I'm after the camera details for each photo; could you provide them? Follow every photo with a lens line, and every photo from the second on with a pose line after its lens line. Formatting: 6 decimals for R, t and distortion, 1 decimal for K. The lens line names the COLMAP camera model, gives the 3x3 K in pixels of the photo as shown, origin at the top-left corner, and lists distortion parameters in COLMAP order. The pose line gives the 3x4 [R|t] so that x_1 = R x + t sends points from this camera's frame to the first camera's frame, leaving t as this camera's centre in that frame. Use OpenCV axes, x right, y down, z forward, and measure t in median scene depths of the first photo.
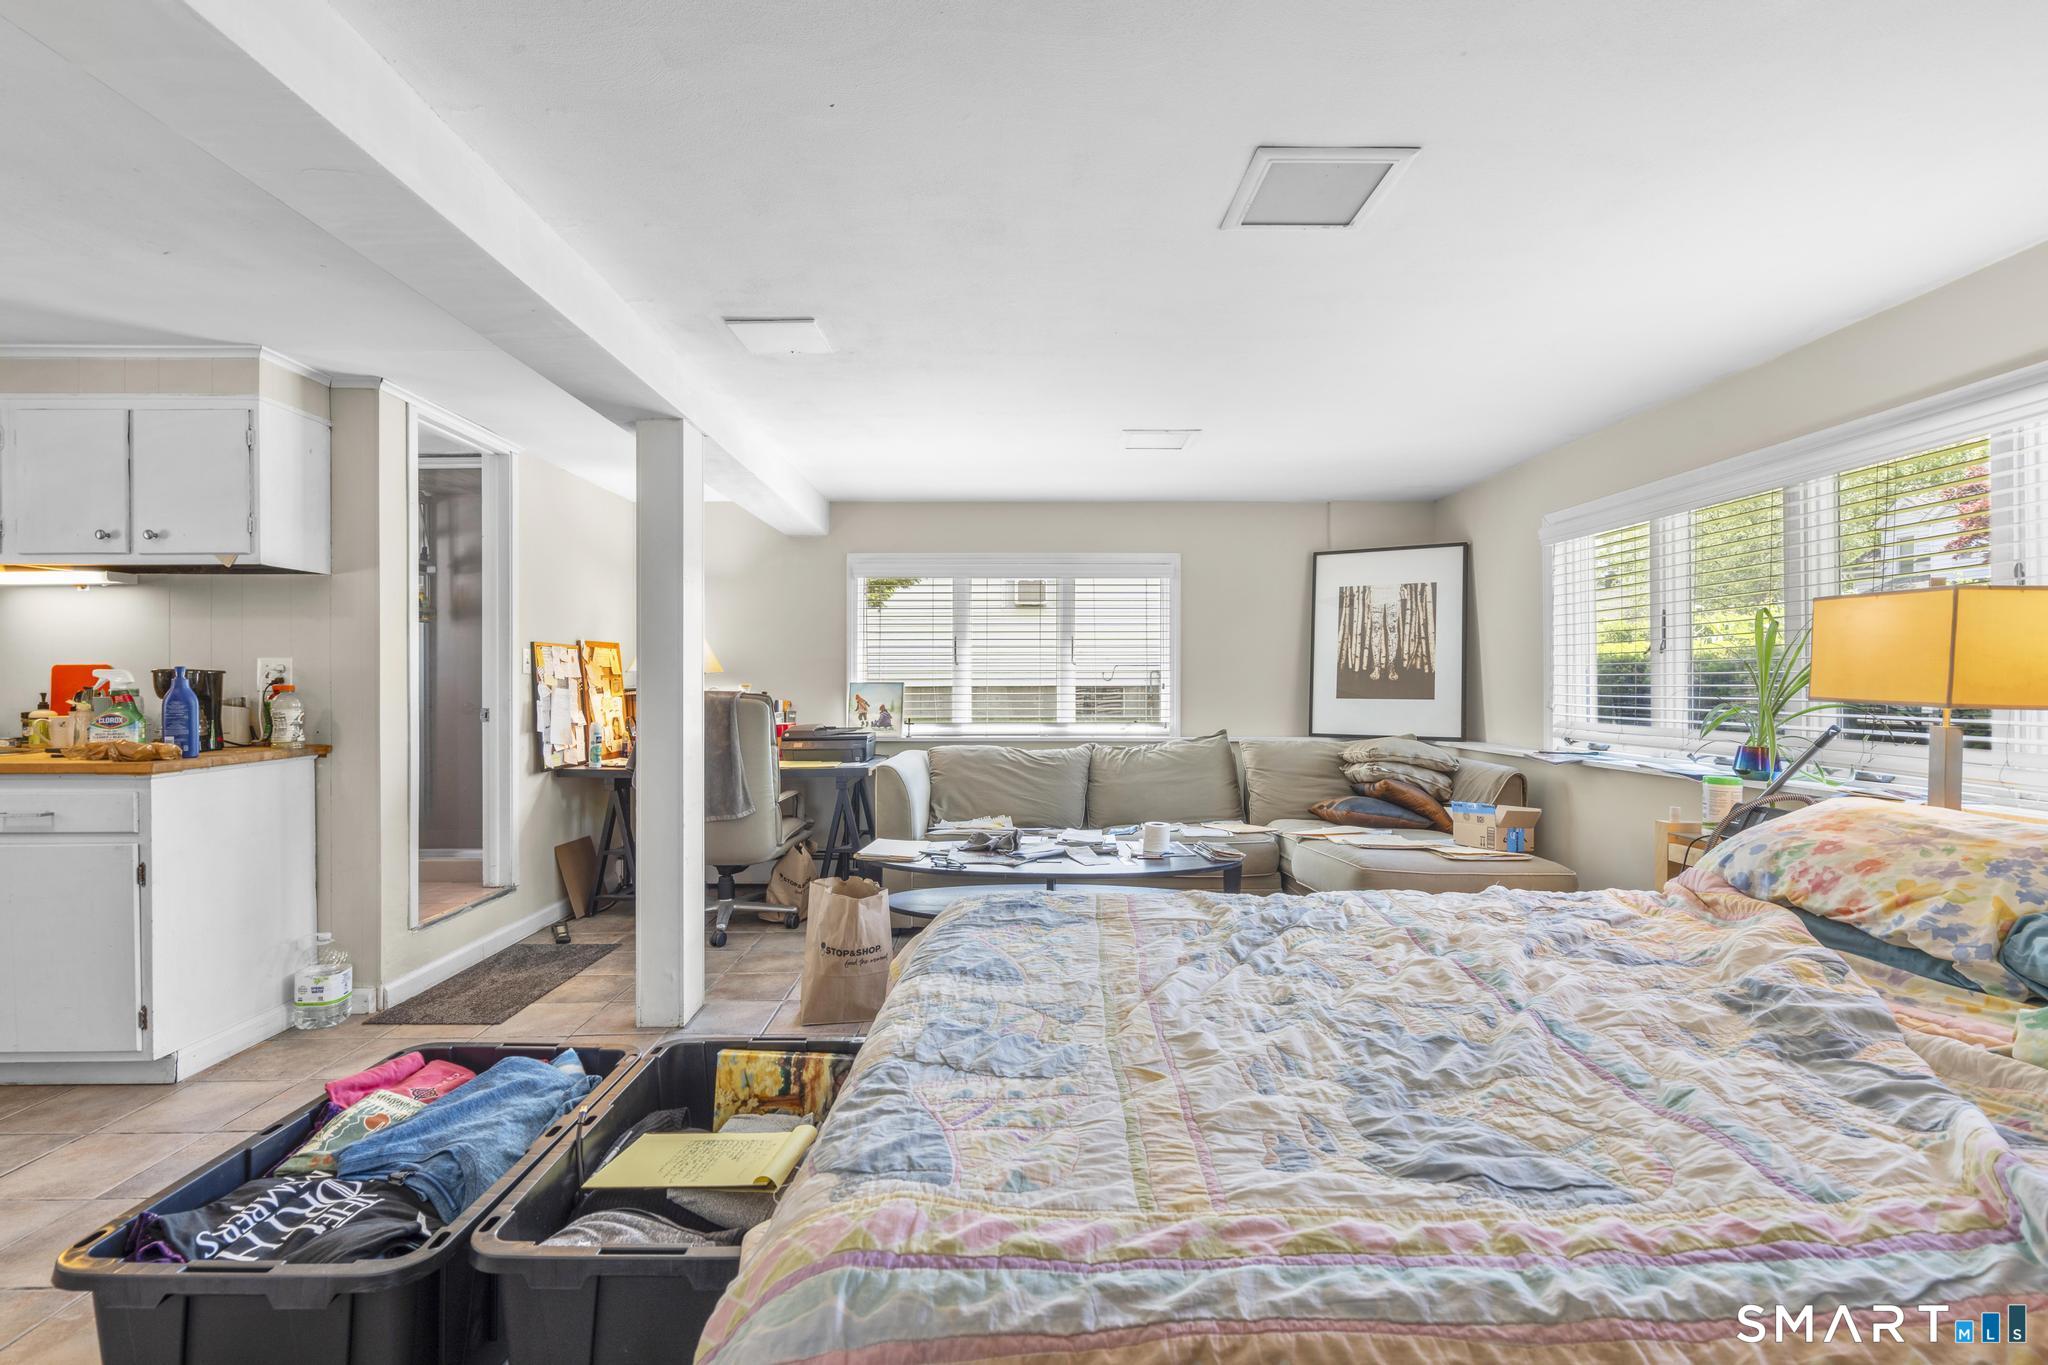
lens RADIAL K [[920.0, 0, 1007.8], [0, 920.0, 685.6], [0, 0, 1]] dist [-0.006759, 0.004480]
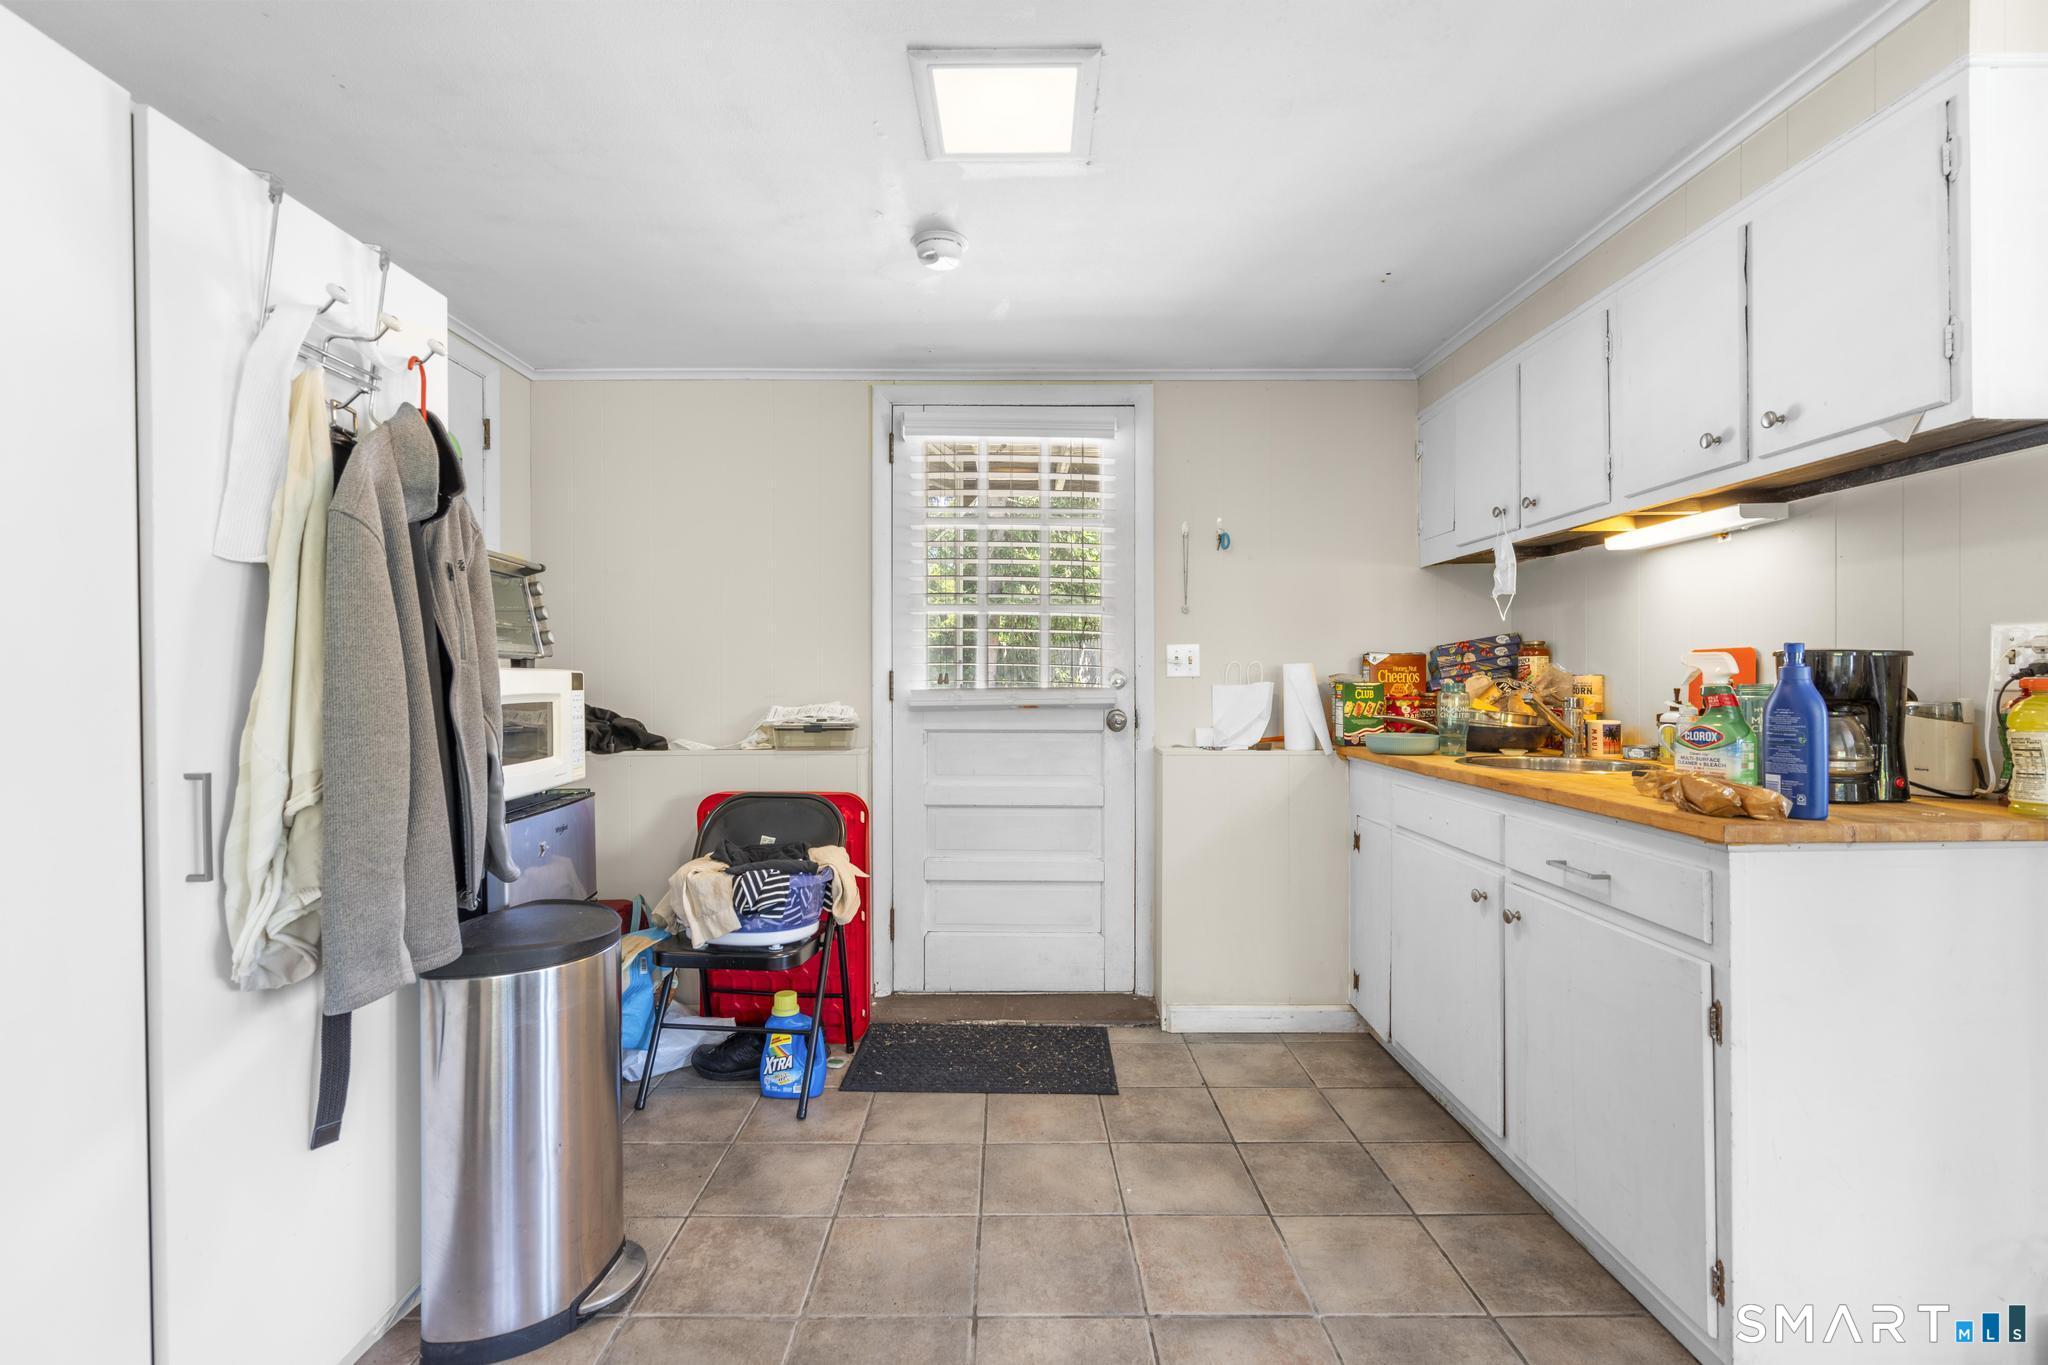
lens RADIAL K [[920.0, 0, 1016.2], [0, 920.0, 682.3], [0, 0, 1]] dist [-0.006759, 0.004480]
pose [[0.003133, 0.006204, -0.999976, -0.346201], [0.002625, 0.999977, 0.006213, -0.002694], [0.999992, -0.002644, 0.003117, 0.507774]]
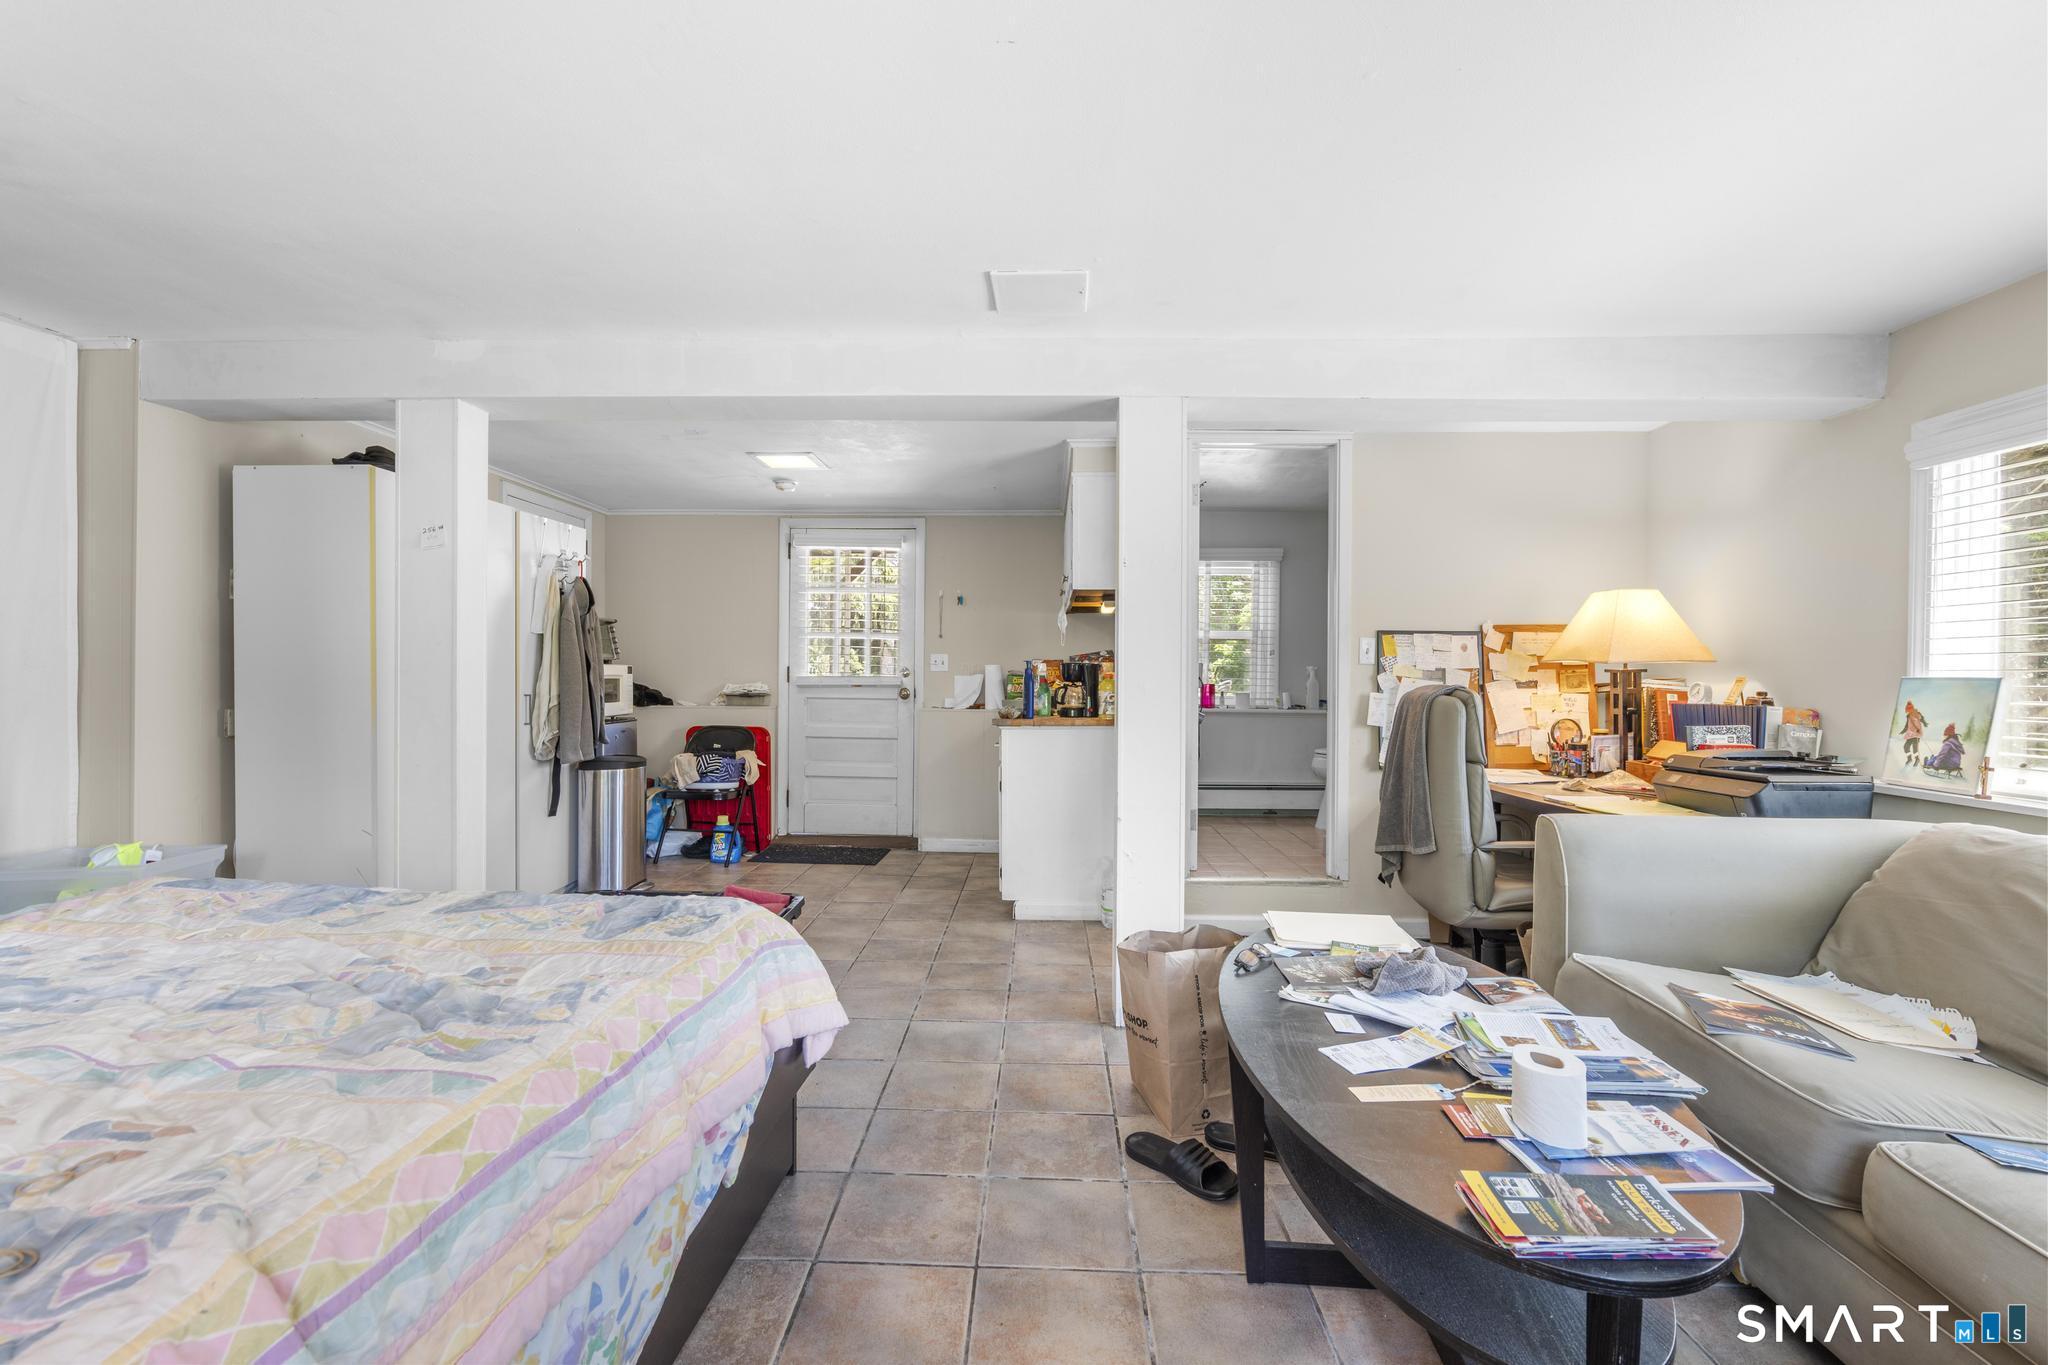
lens RADIAL K [[920.0, 0, 1017.0], [0, 920.0, 671.6], [0, 0, 1]] dist [-0.006759, 0.004480]
pose [[-0.034743, 0.000200, -0.999396, 0.642235], [-0.009007, 0.999959, 0.000513, -0.004349], [0.999356, 0.009020, -0.034739, 0.955143]]
